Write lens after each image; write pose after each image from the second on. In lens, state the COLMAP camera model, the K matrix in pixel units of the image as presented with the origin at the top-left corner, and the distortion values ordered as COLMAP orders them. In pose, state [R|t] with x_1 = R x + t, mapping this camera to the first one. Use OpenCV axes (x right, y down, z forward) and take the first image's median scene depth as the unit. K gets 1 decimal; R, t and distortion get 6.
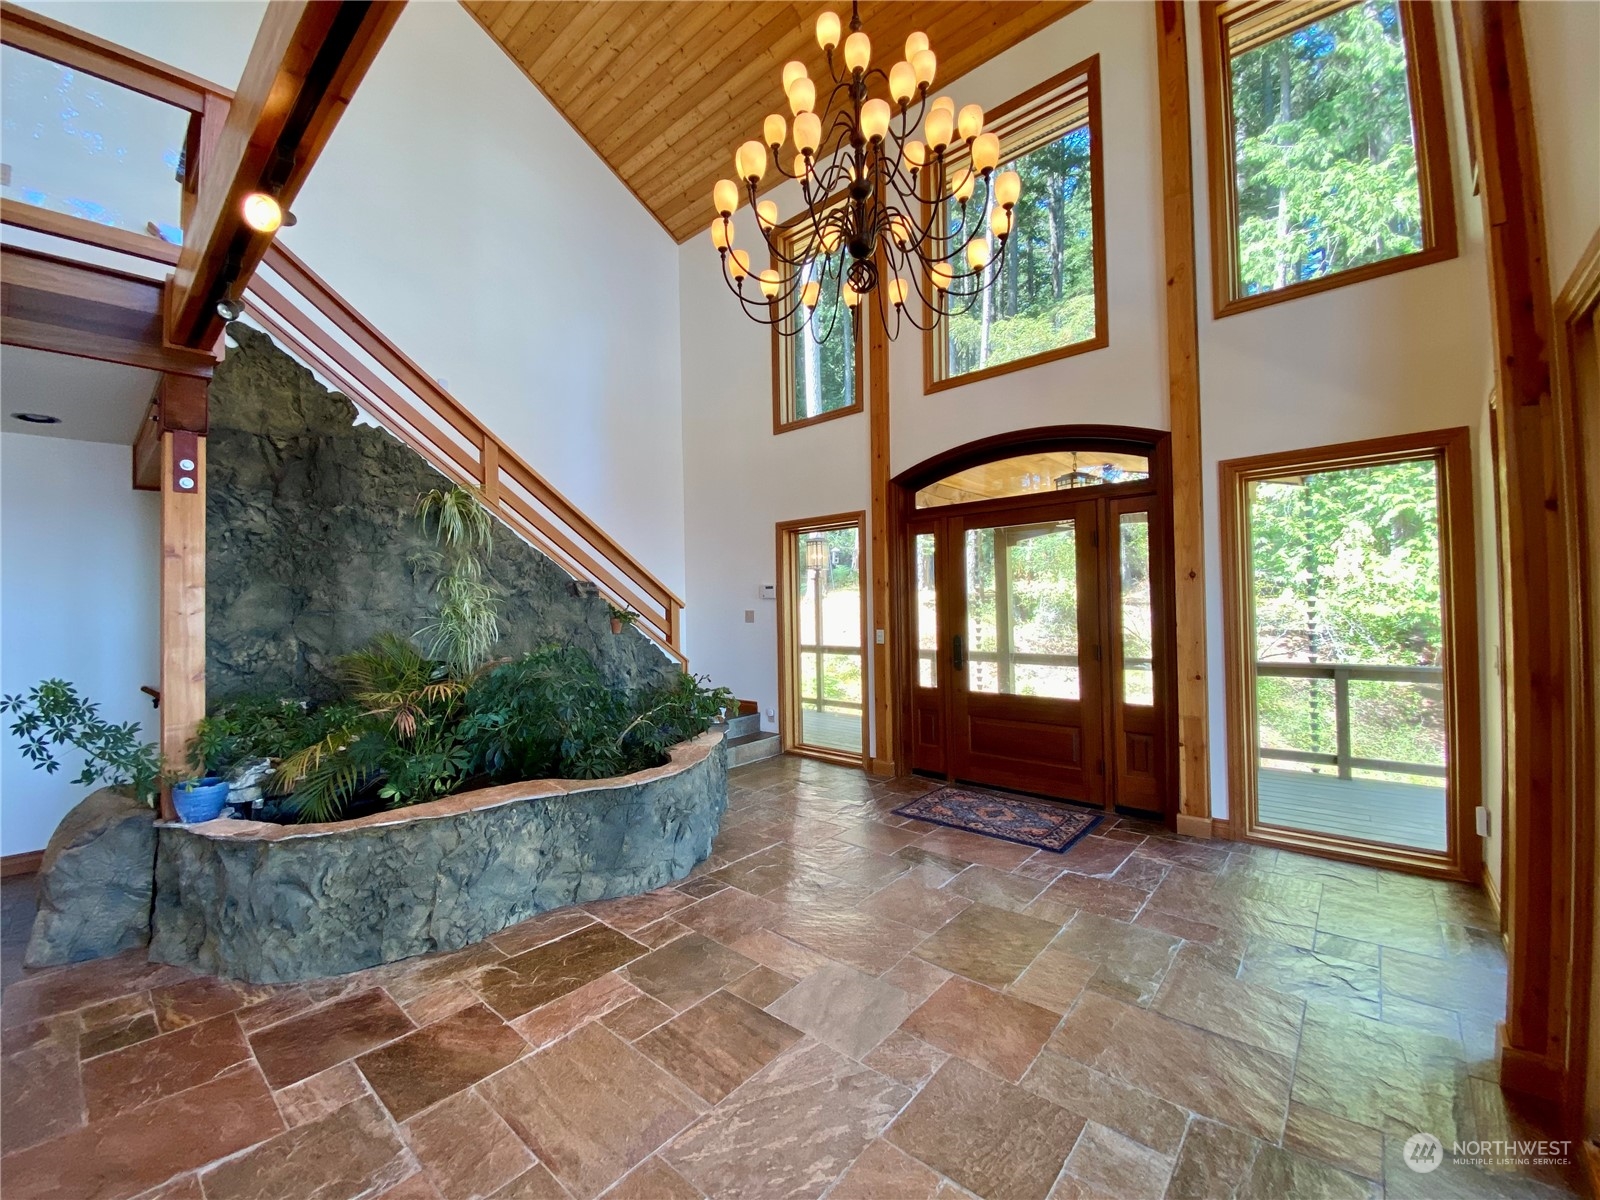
lens RADIAL K [[653.3, 0, 787.4], [0, 653.3, 599.3], [0, 0, 1]] dist [0.013204, -0.017922]
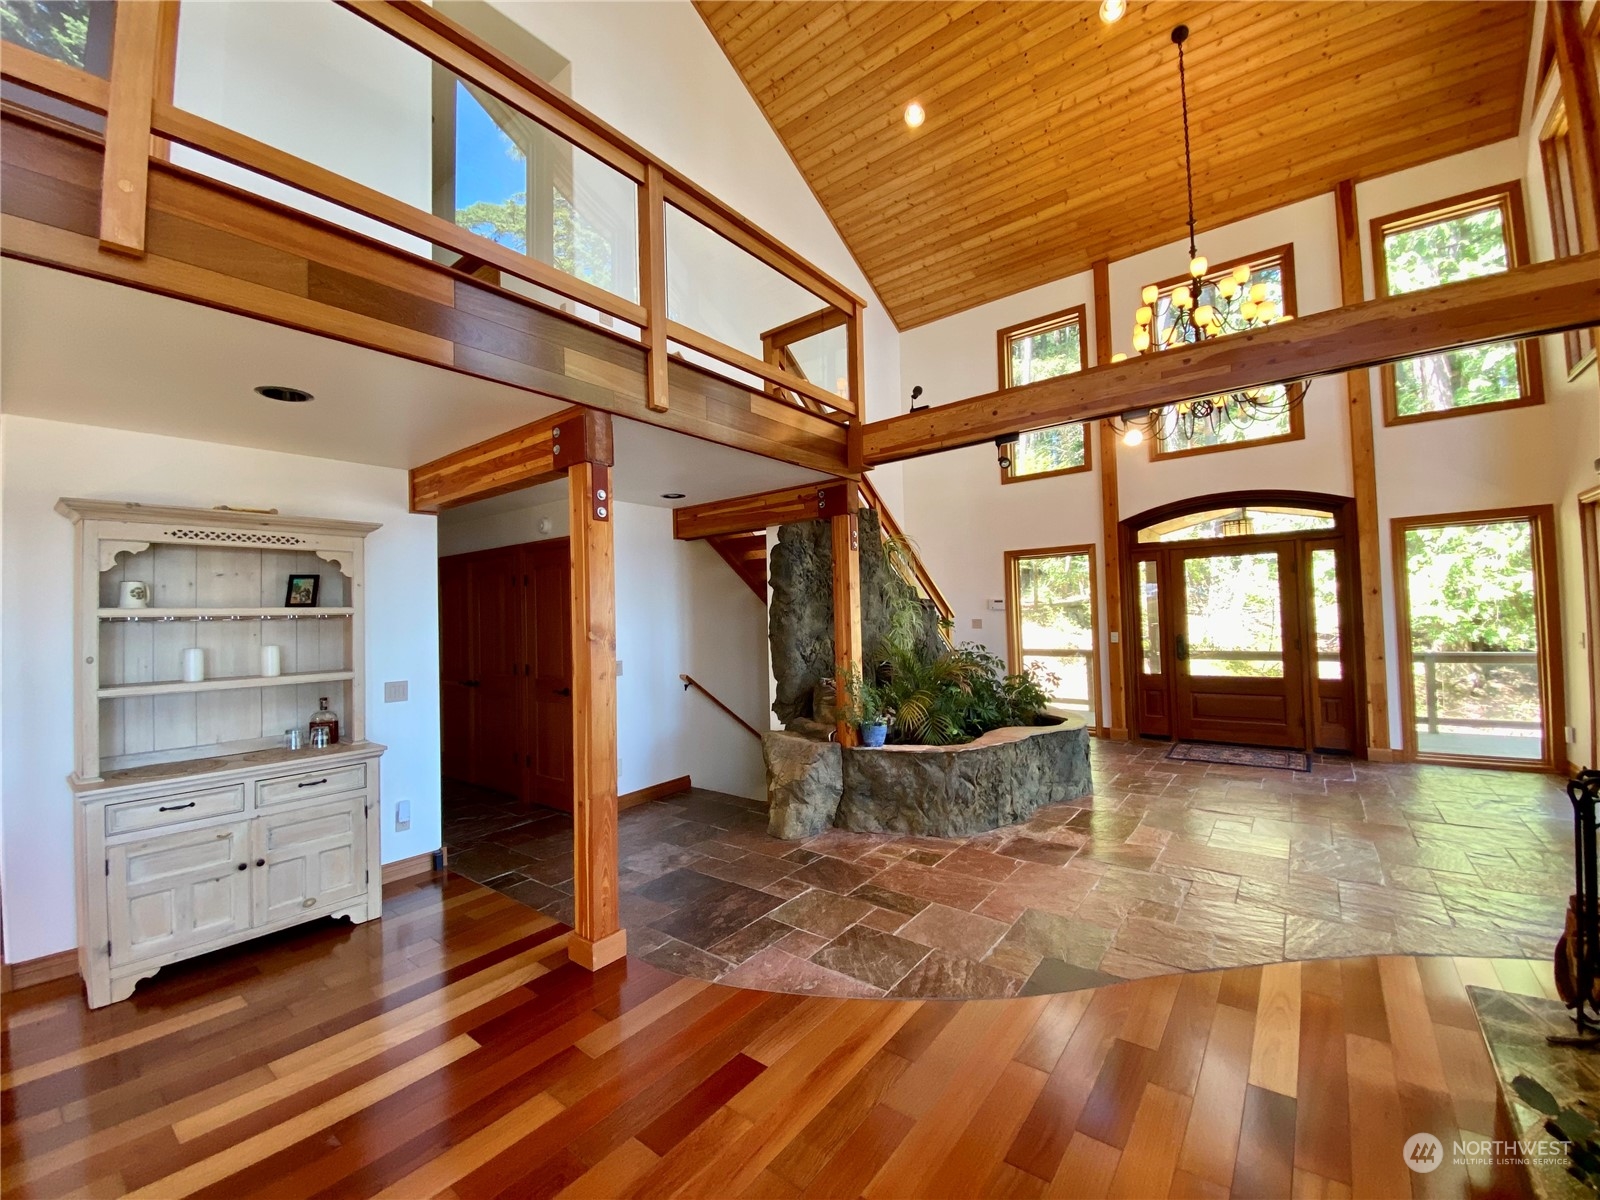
lens RADIAL K [[653.3, 0, 787.4], [0, 653.3, 599.3], [0, 0, 1]] dist [0.013204, -0.017922]
pose [[0.998223, -0.008140, 0.059034, -0.850701], [0.009289, 0.999772, -0.019226, -0.002345], [-0.058864, 0.019740, 0.998071, -0.451292]]
